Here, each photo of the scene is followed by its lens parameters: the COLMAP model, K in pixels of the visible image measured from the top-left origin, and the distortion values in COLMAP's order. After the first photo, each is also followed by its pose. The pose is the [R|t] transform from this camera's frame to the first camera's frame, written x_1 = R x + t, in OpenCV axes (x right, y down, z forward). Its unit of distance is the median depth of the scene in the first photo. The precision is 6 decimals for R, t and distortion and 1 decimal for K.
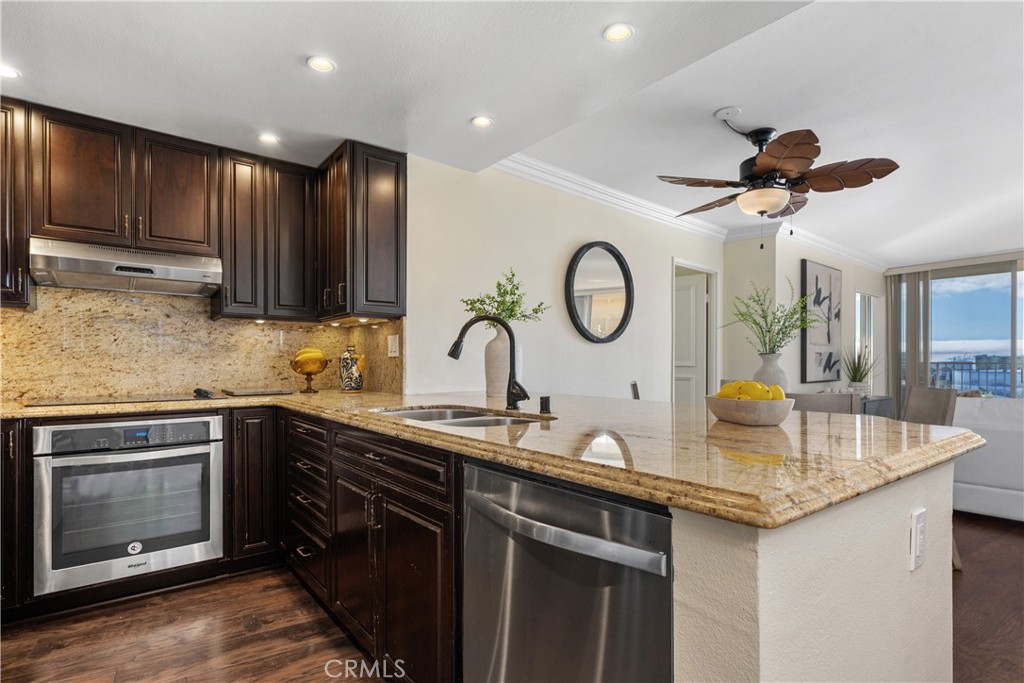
lens RADIAL K [[520.6, 0, 533.6], [0, 520.6, 364.0], [0, 0, 1]] dist [-0.000716, 0.001305]
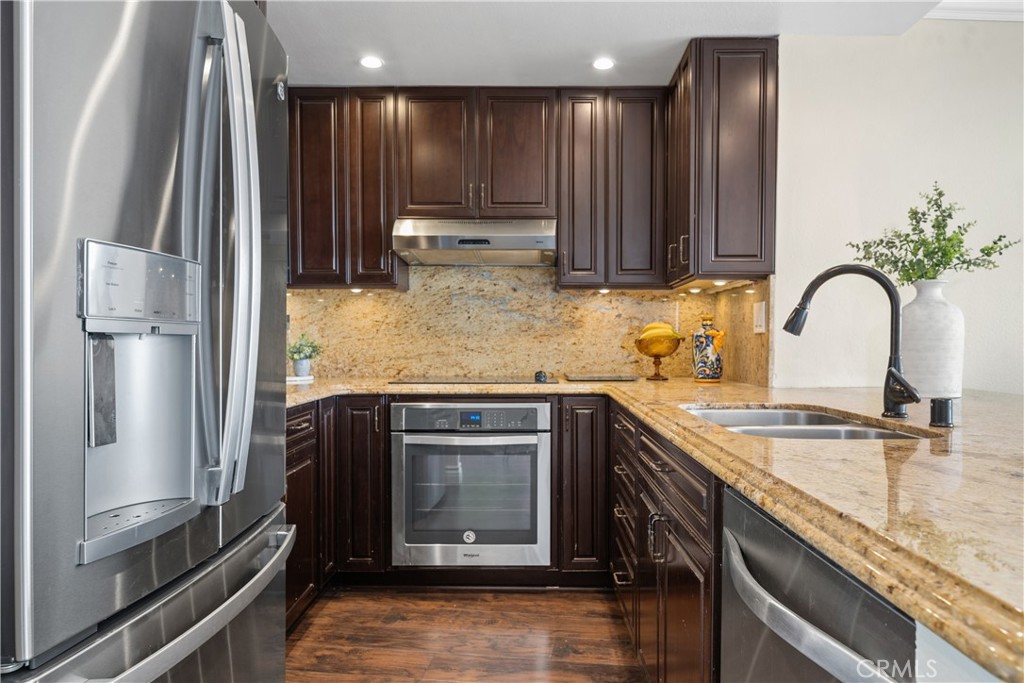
lens RADIAL K [[724.9, 0, 530.8], [0, 724.9, 364.4], [0, 0, 1]] dist [0.000715, 0.000713]
pose [[0.766187, 0.020195, -0.642301, 0.139618], [-0.003019, 0.999608, 0.027828, 0.002366], [0.642611, -0.019383, 0.765947, 0.058962]]
